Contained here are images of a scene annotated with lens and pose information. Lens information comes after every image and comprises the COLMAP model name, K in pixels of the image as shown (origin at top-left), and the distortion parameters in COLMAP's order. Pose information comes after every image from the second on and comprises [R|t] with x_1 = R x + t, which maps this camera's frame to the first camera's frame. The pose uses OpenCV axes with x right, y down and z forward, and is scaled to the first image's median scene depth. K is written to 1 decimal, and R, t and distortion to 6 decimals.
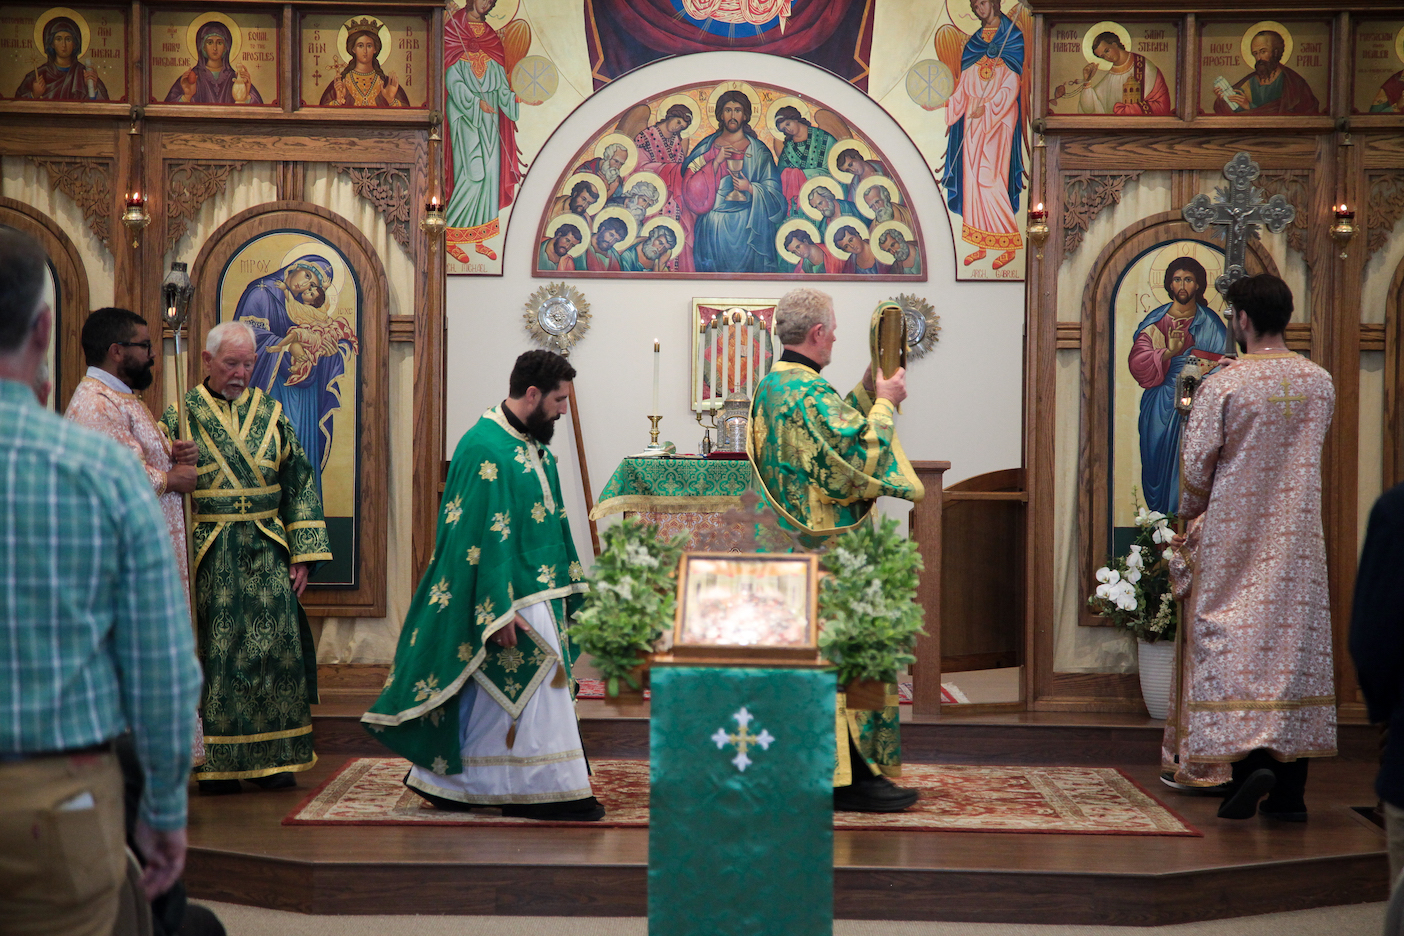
lens RADIAL K [[4819.5, 0, 702.0], [0, 4819.5, 468.0], [0, 0, 1]] dist [0.806130, -0.045700]
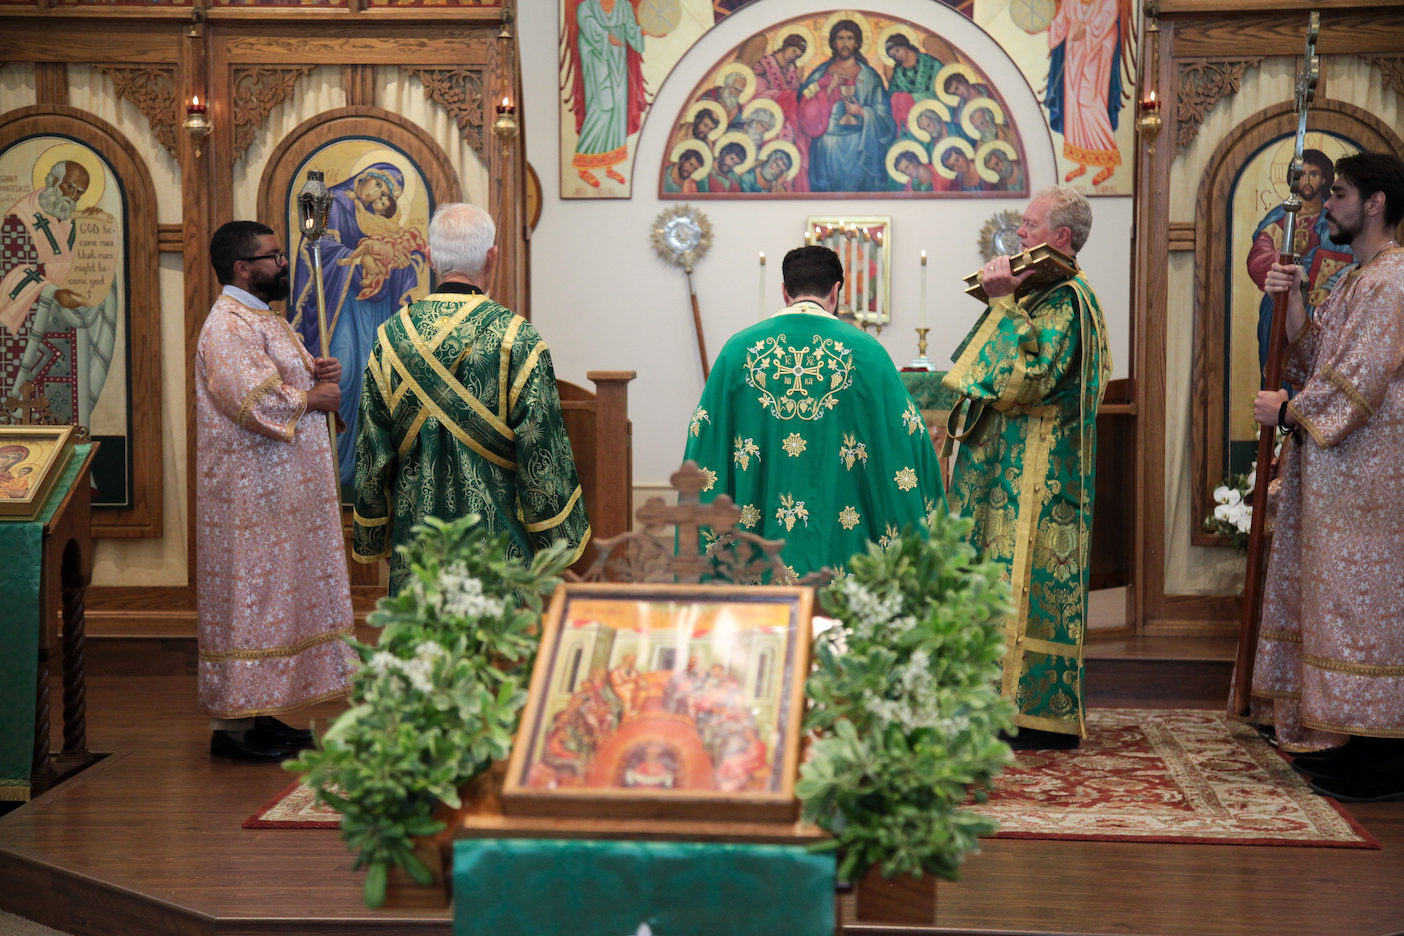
lens RADIAL K [[2585.9, 0, 702.0], [0, 2585.9, 468.0], [0, 0, 1]] dist [0.248598, -0.008578]
pose [[0.996765, -0.004998, -0.080217, 0.023597], [0.008420, 0.999066, 0.042385, -0.004899], [0.079930, -0.042924, 0.995876, 0.489206]]
